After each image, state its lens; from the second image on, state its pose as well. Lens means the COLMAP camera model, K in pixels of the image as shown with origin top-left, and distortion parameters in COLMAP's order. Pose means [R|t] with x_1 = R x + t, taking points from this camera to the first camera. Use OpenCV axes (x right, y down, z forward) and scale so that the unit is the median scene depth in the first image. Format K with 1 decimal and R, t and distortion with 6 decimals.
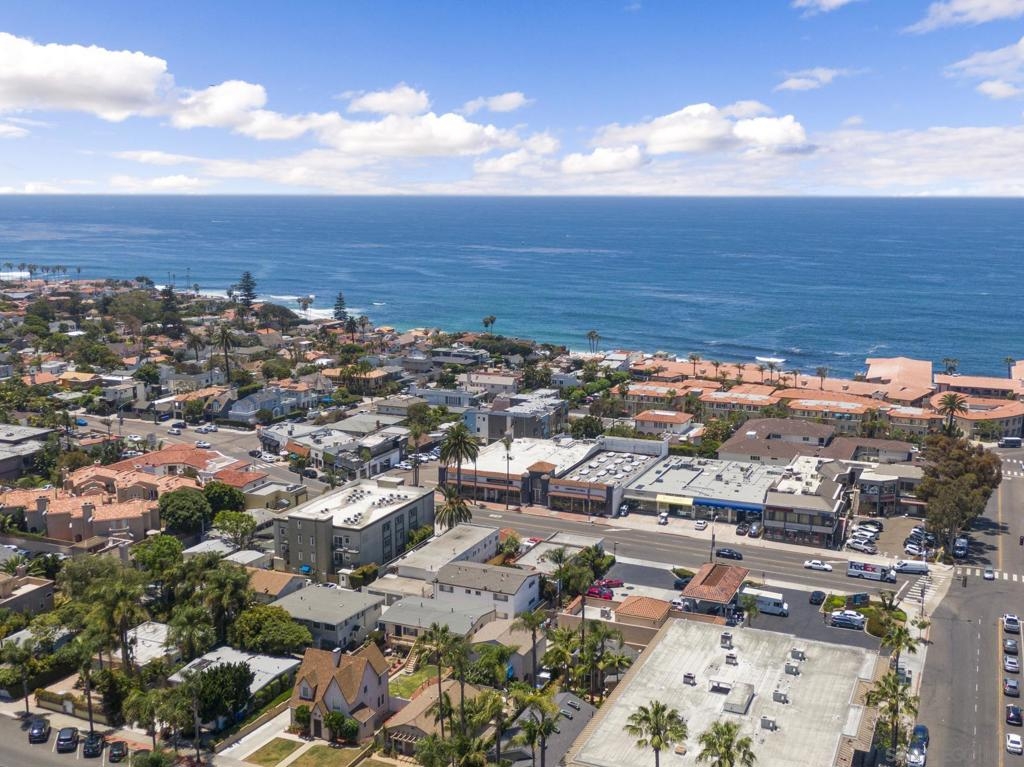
lens RADIAL K [[1077.9, 0, 512.0], [0, 1077.9, 383.5], [0, 0, 1]] dist [-0.003440, 0.000253]
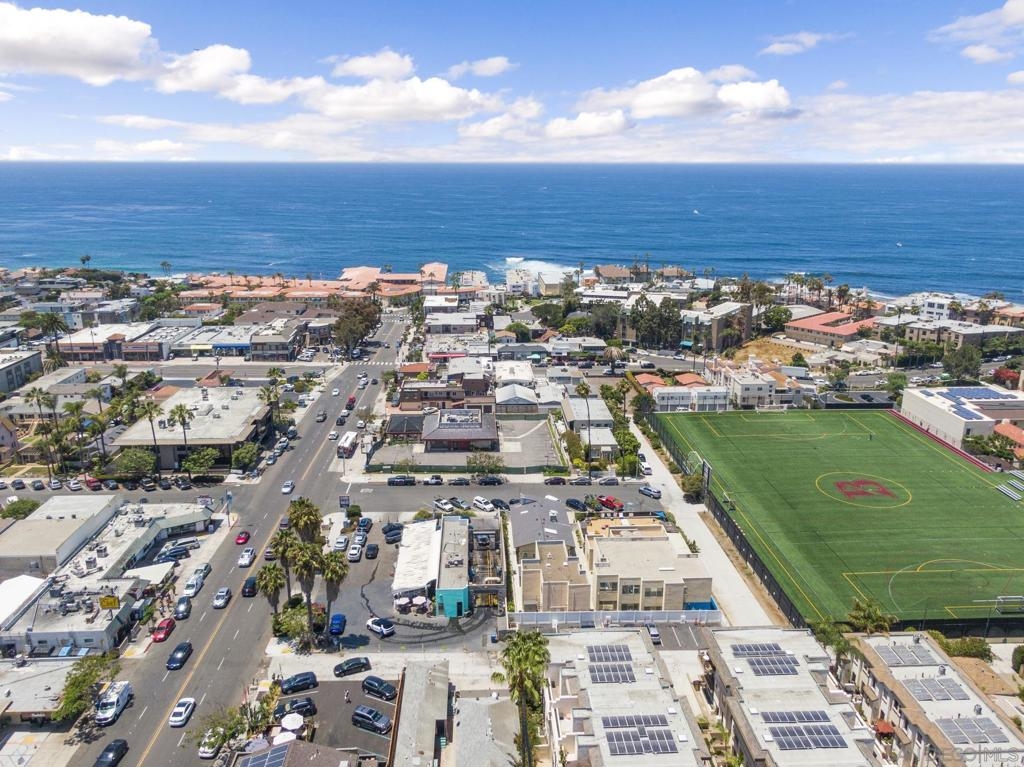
lens RADIAL K [[771.0, 0, 512.0], [0, 771.0, 383.5], [0, 0, 1]] dist [0.001188, -0.000625]
pose [[0.894436, -0.122009, 0.430231, 0.047457], [0.076409, 0.989610, 0.121790, 0.044890], [-0.440621, -0.076060, 0.894465, -0.306099]]
